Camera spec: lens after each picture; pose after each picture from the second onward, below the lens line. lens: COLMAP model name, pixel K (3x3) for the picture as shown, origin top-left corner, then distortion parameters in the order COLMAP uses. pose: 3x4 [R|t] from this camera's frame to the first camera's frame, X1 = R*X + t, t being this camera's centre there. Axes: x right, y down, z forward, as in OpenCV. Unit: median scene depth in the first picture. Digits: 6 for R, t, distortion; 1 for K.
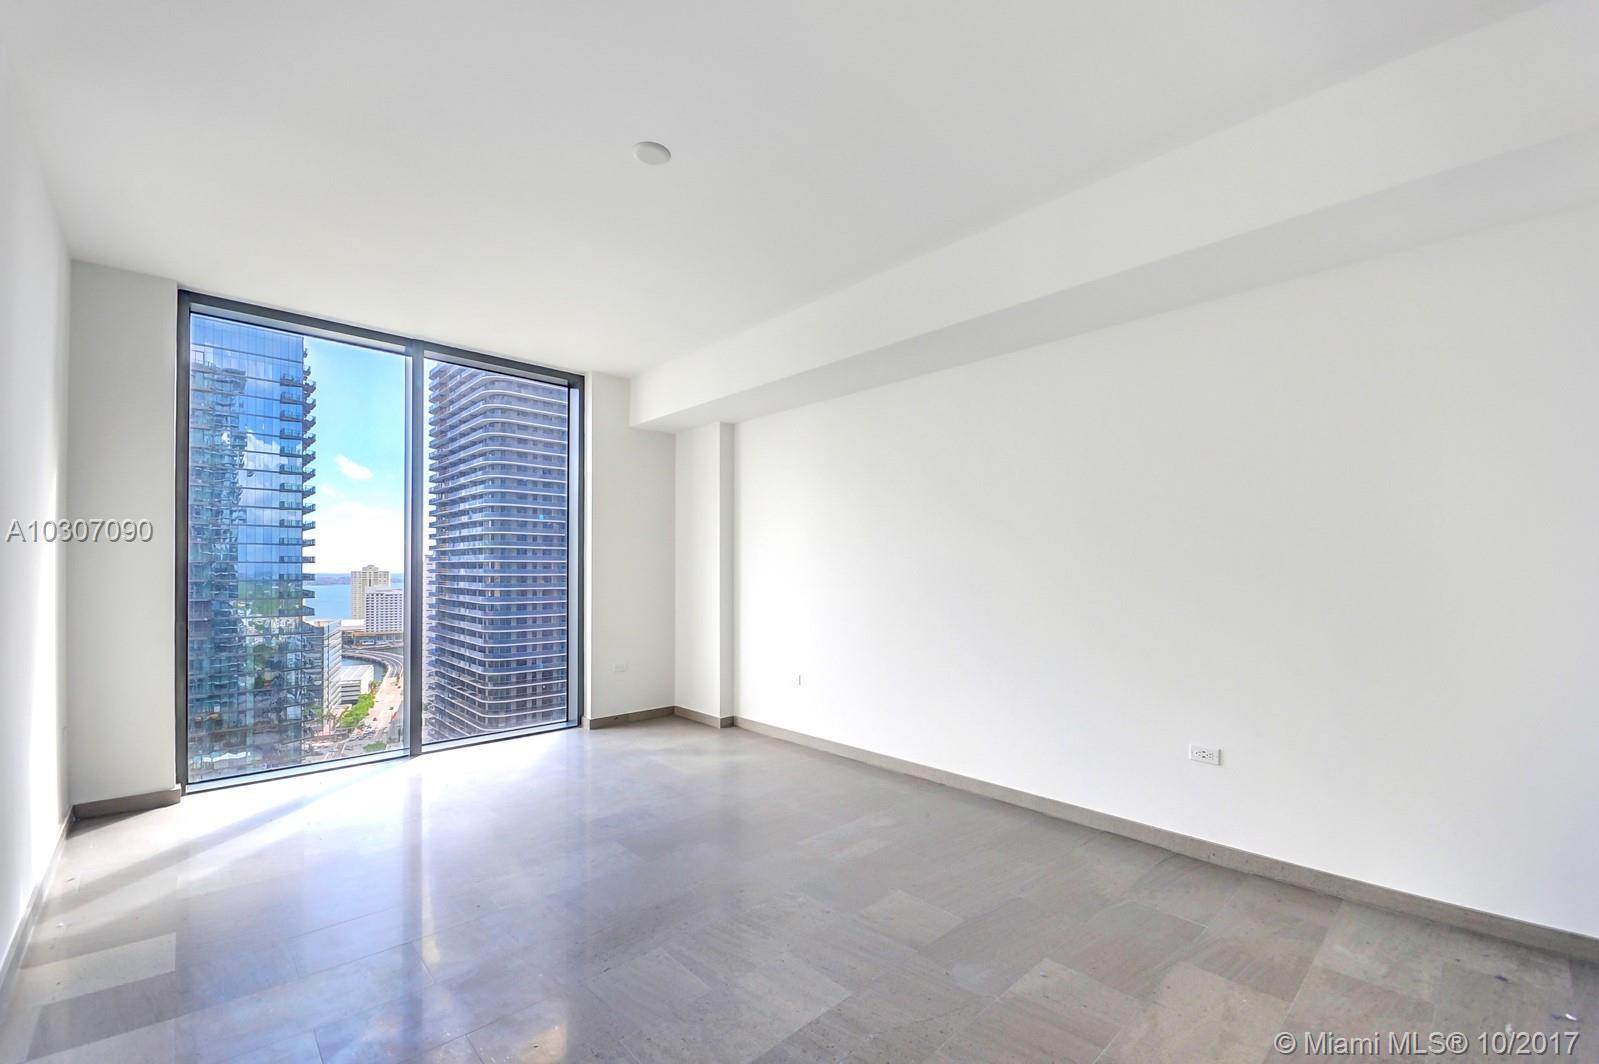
lens RADIAL K [[680.5, 0, 774.1], [0, 680.5, 566.3], [0, 0, 1]] dist [0.002101, 0.000165]
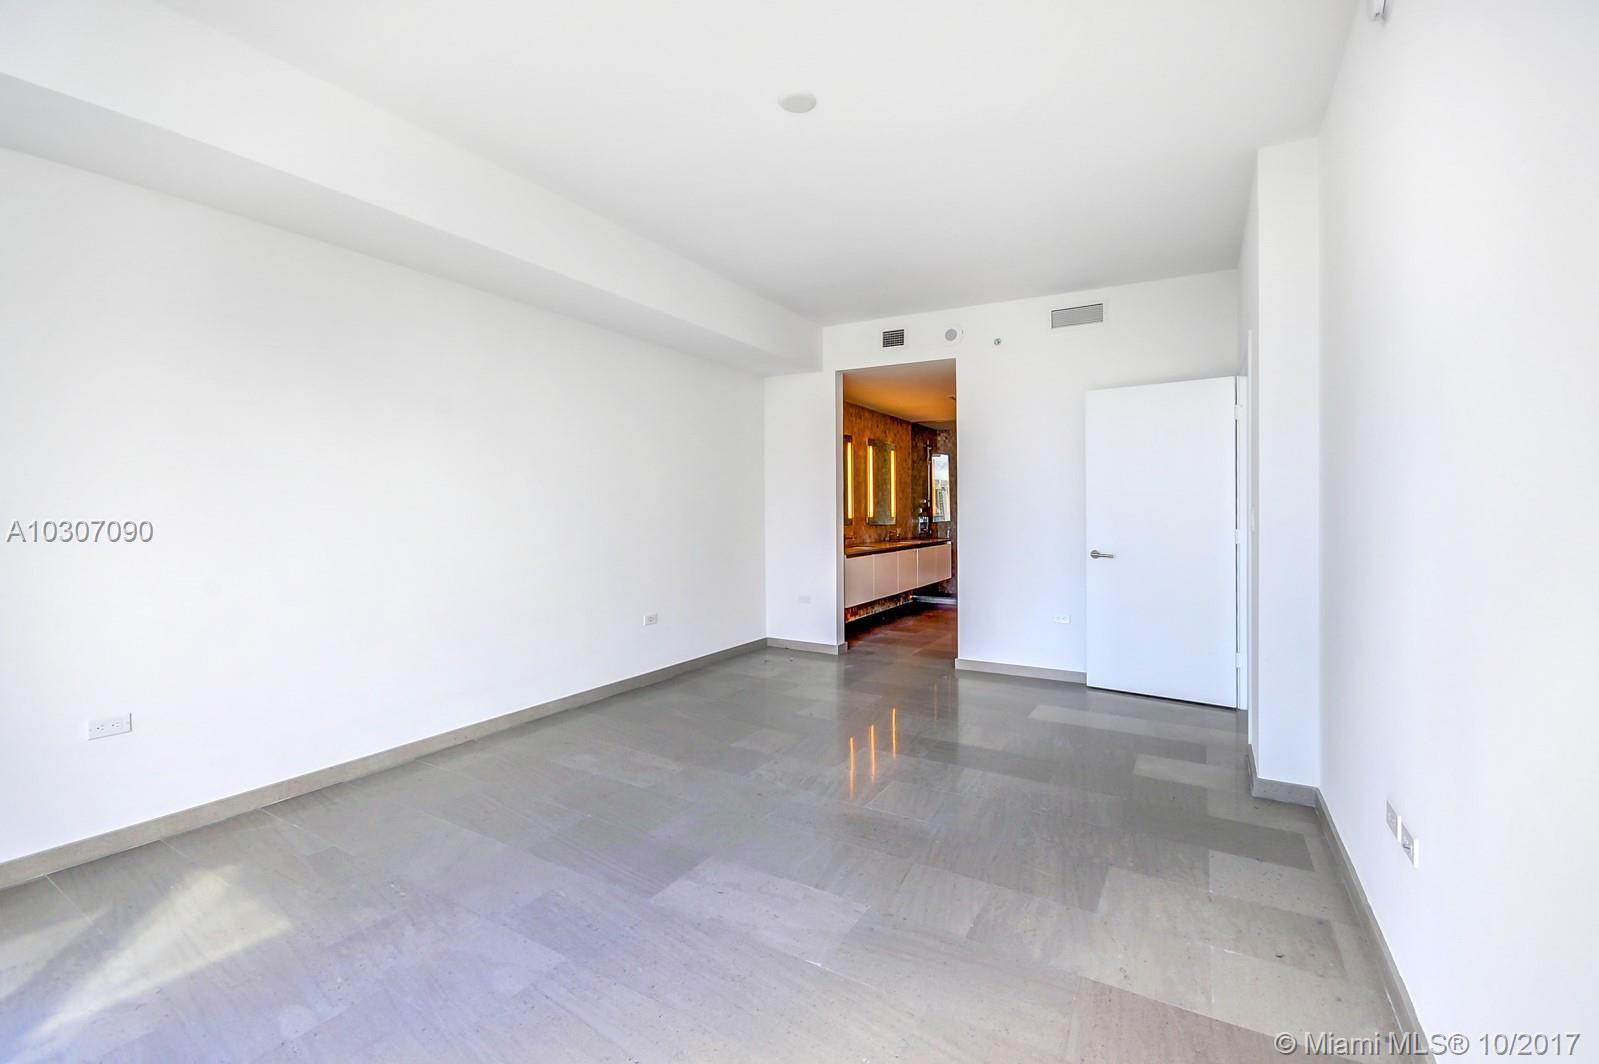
lens RADIAL K [[649.7, 0, 818.6], [0, 649.7, 501.9], [0, 0, 1]] dist [-0.003365, -0.000494]
pose [[-0.315009, 0.003123, 0.949083, -0.967233], [-0.003312, 0.999985, -0.004390, 0.002311], [-0.949083, -0.004526, -0.314994, 1.104459]]
